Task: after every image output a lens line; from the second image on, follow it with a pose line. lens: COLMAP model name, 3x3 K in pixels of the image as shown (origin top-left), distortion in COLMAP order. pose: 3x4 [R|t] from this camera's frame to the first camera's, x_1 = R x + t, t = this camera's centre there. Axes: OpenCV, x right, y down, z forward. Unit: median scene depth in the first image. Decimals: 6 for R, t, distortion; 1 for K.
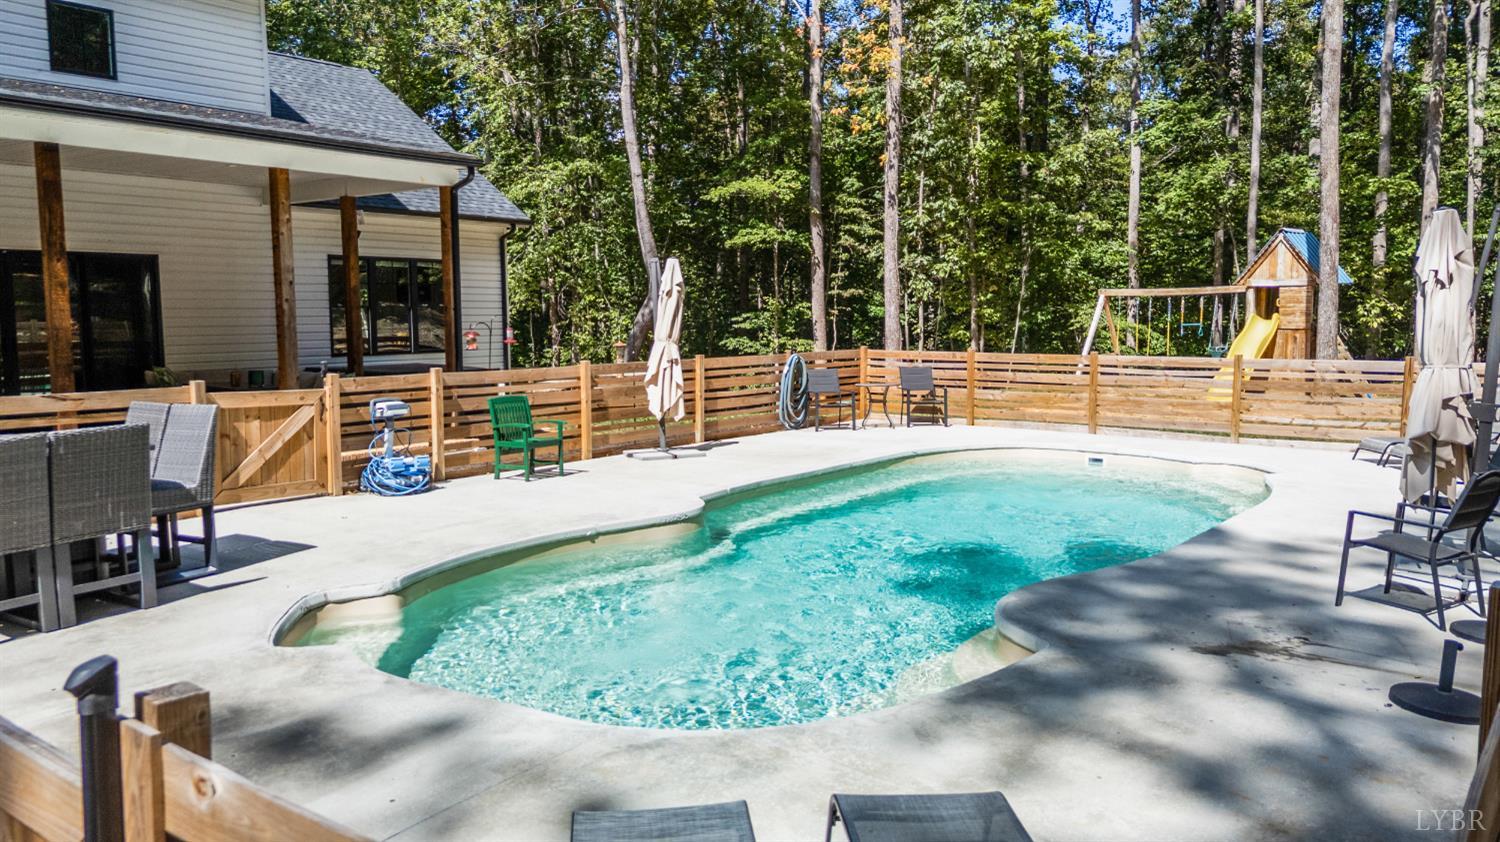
lens RADIAL K [[1102.3, 0, 761.9], [0, 1102.3, 420.3], [0, 0, 1]] dist [0.112299, -0.131969]
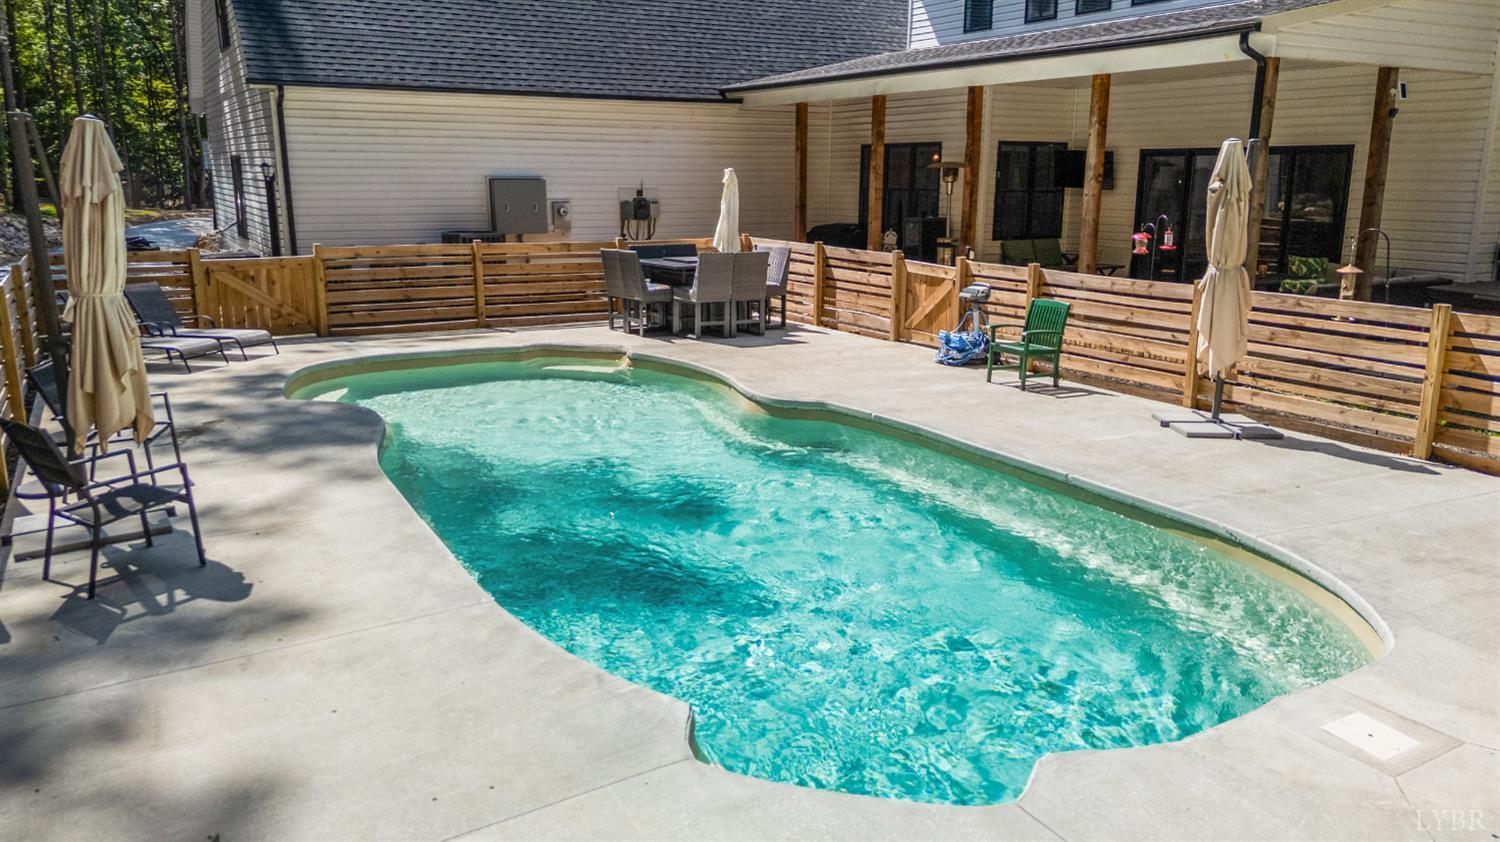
lens RADIAL K [[1102.3, 0, 761.9], [0, 1102.3, 420.3], [0, 0, 1]] dist [0.112299, -0.131969]
pose [[-0.388703, 0.201668, -0.899022, 0.855104], [-0.100818, 0.960583, 0.259068, -0.165079], [0.915831, 0.191338, -0.353049, 1.270524]]
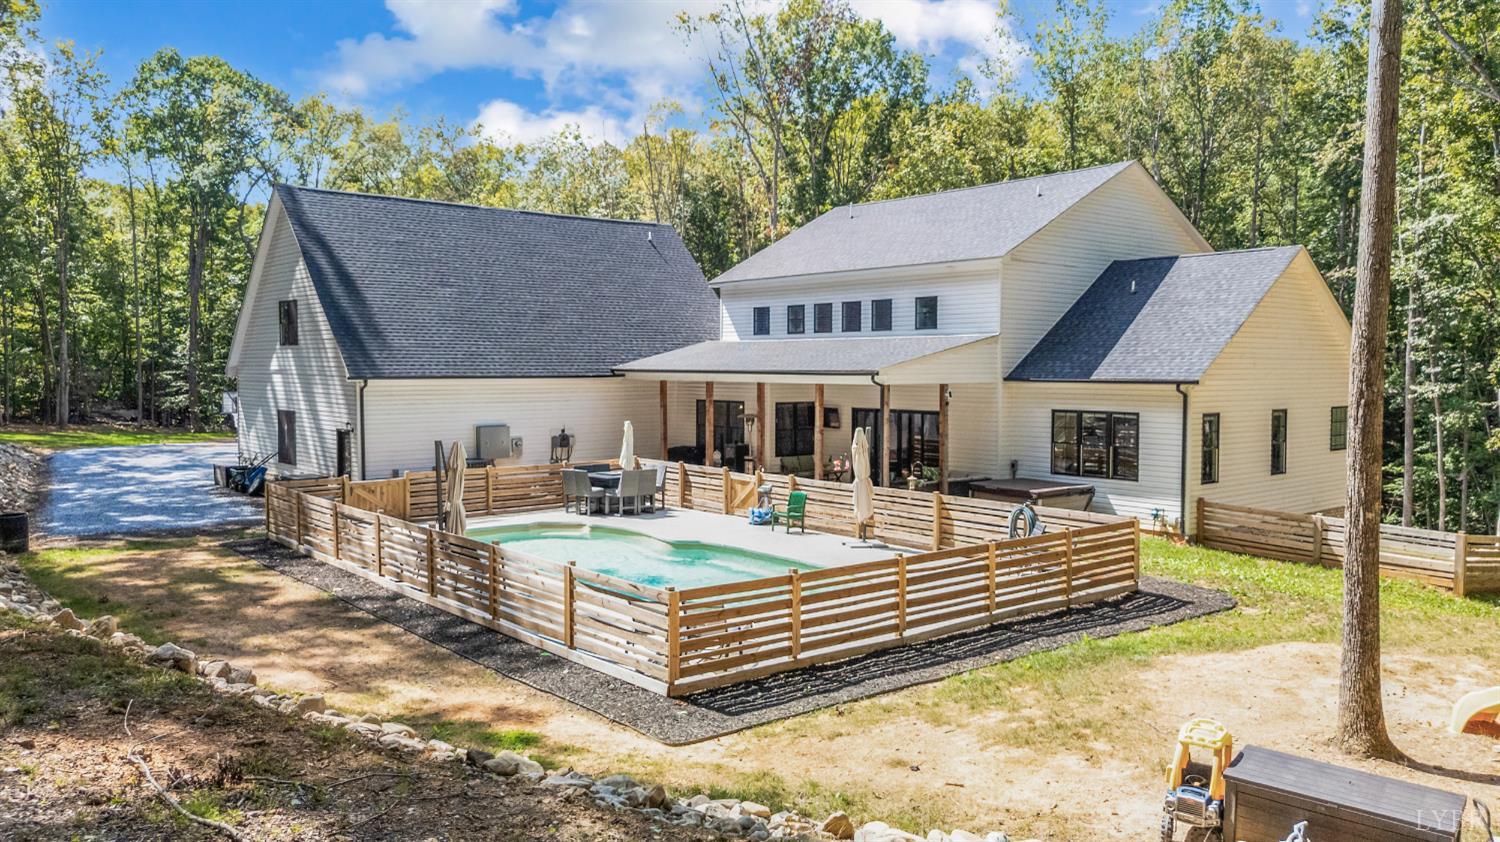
lens RADIAL K [[1102.3, 0, 761.9], [0, 1102.3, 420.3], [0, 0, 1]] dist [0.112299, -0.131969]
pose [[-0.220781, 0.050408, -0.974020, 1.993125], [-0.102837, 0.991894, 0.074643, -0.336657], [0.969887, 0.116646, -0.213808, 1.521457]]
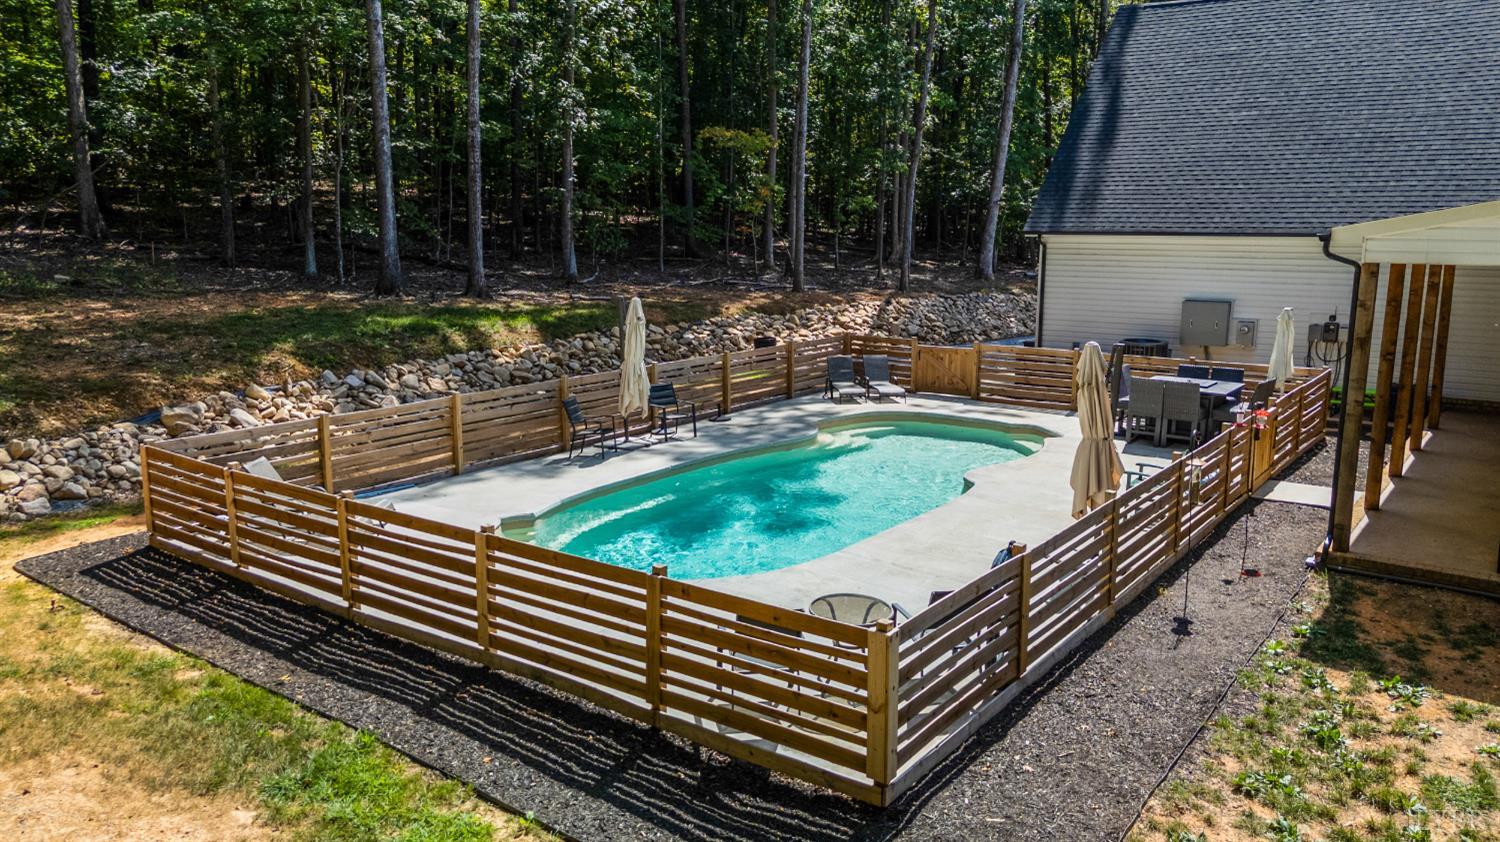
lens RADIAL K [[1102.3, 0, 761.9], [0, 1102.3, 420.3], [0, 0, 1]] dist [0.112299, -0.131969]
pose [[-0.999903, 0.000863, -0.013910, 0.292341], [-0.003161, 0.958033, 0.286640, -0.426065], [0.013573, 0.286656, -0.957937, 2.322050]]
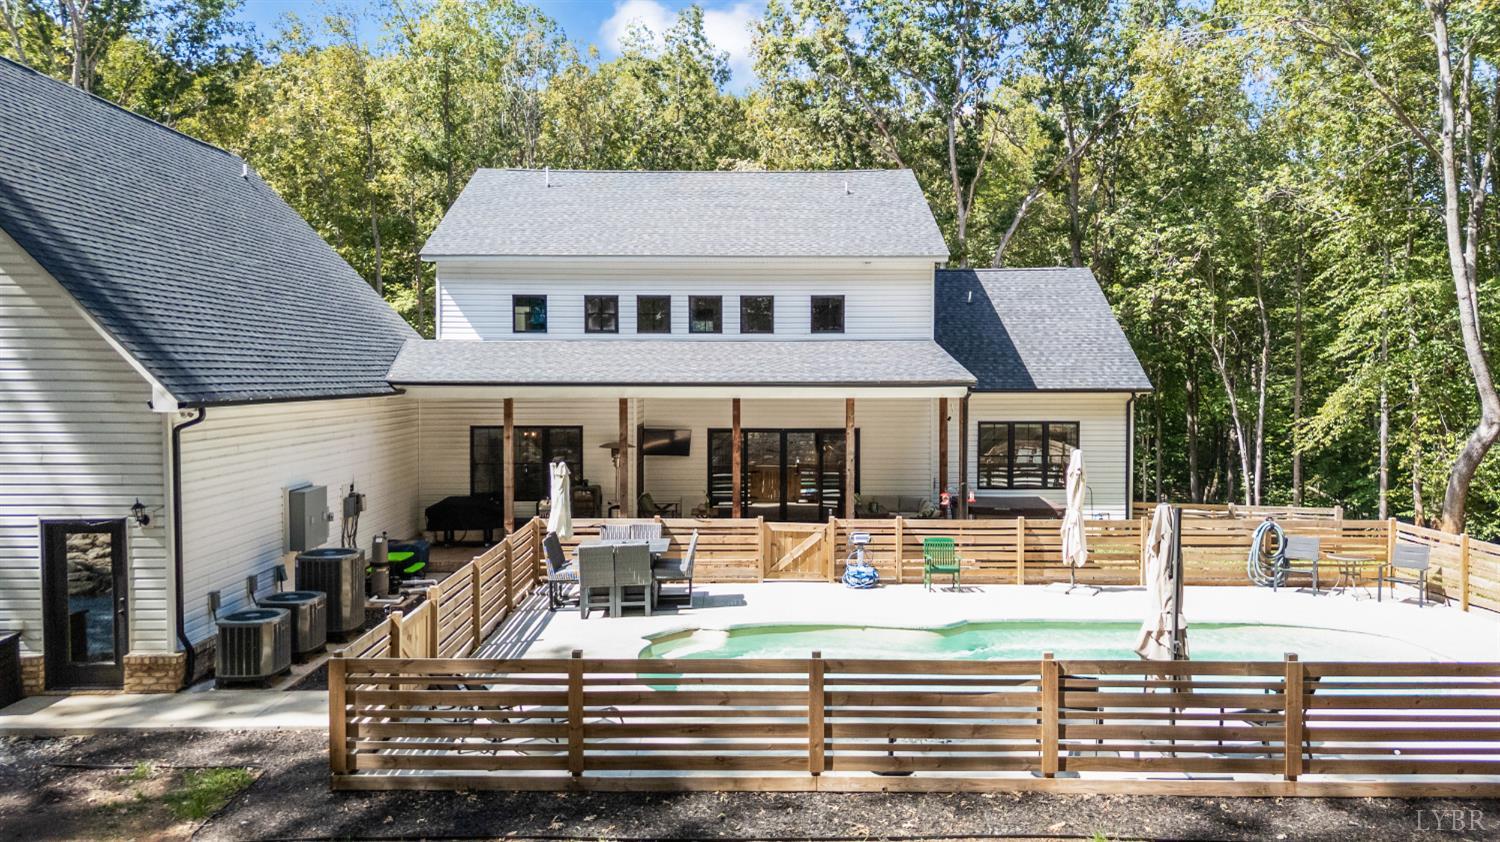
lens RADIAL K [[1102.3, 0, 761.9], [0, 1102.3, 420.3], [0, 0, 1]] dist [0.112299, -0.131969]
pose [[0.615402, 0.033253, -0.787512, 0.982699], [-0.082918, 0.996297, -0.022728, -0.149675], [0.783840, 0.079286, 0.615880, -0.231846]]
